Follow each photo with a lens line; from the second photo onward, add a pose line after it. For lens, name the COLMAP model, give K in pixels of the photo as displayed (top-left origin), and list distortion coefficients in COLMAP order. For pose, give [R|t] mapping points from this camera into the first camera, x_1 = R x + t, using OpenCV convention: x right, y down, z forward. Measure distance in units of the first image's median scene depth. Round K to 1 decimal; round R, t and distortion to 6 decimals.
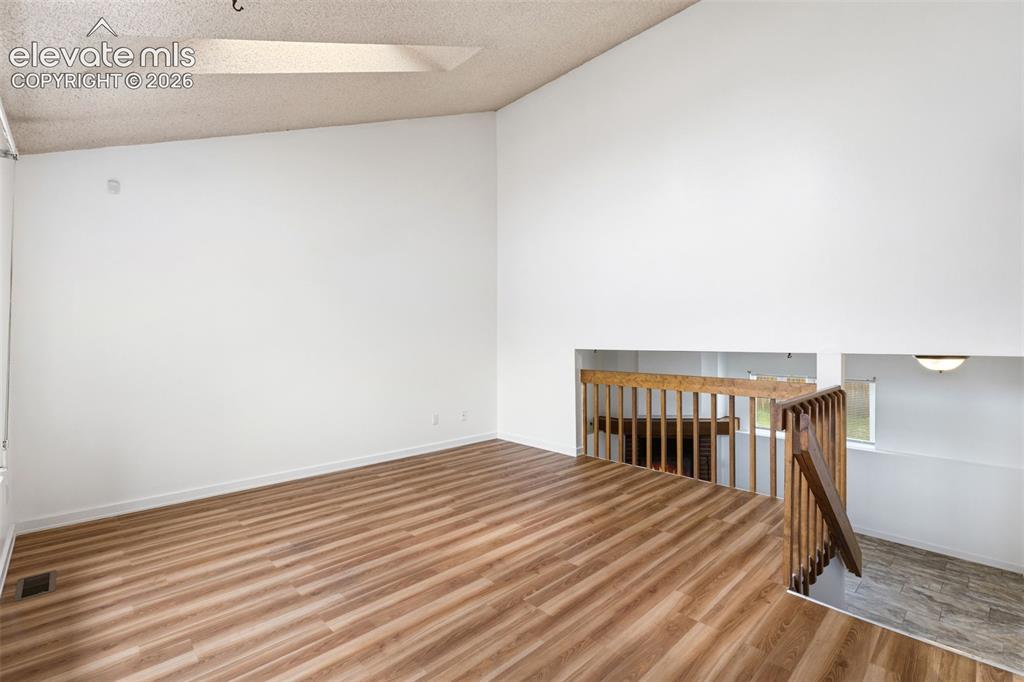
lens RADIAL K [[457.8, 0, 512.9], [0, 457.8, 336.4], [0, 0, 1]] dist [0.003672, 0.000715]
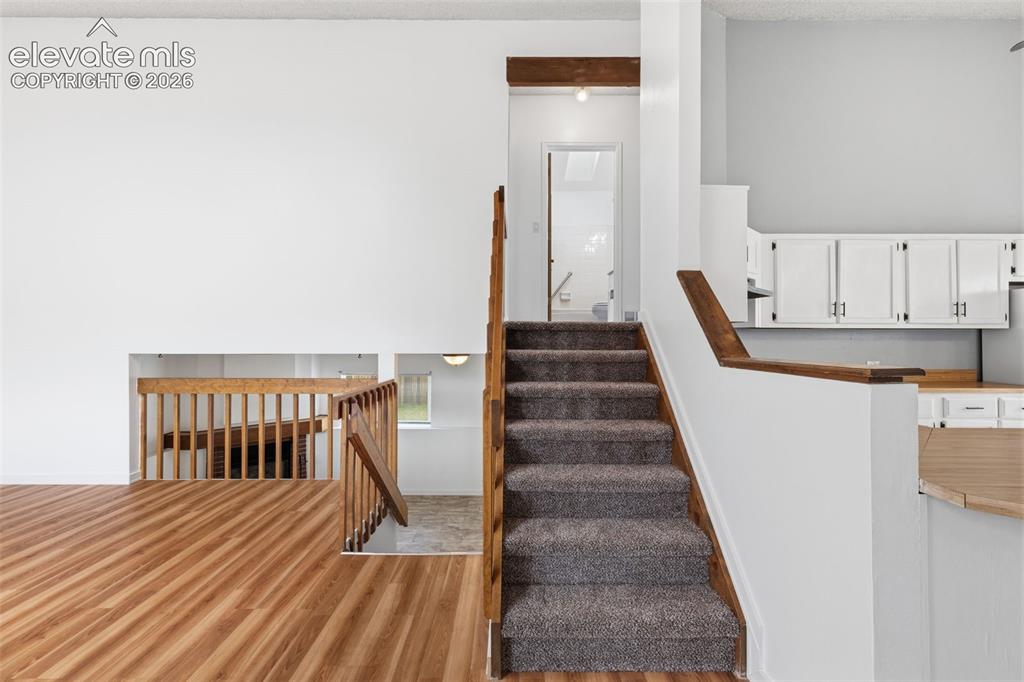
lens RADIAL K [[457.8, 0, 512.9], [0, 457.8, 336.4], [0, 0, 1]] dist [0.003672, 0.000715]
pose [[0.695176, 0.010176, 0.718768, 0.032919], [-0.006810, 0.999948, -0.007570, -0.002421], [-0.718808, 0.000367, 0.695209, -0.107902]]
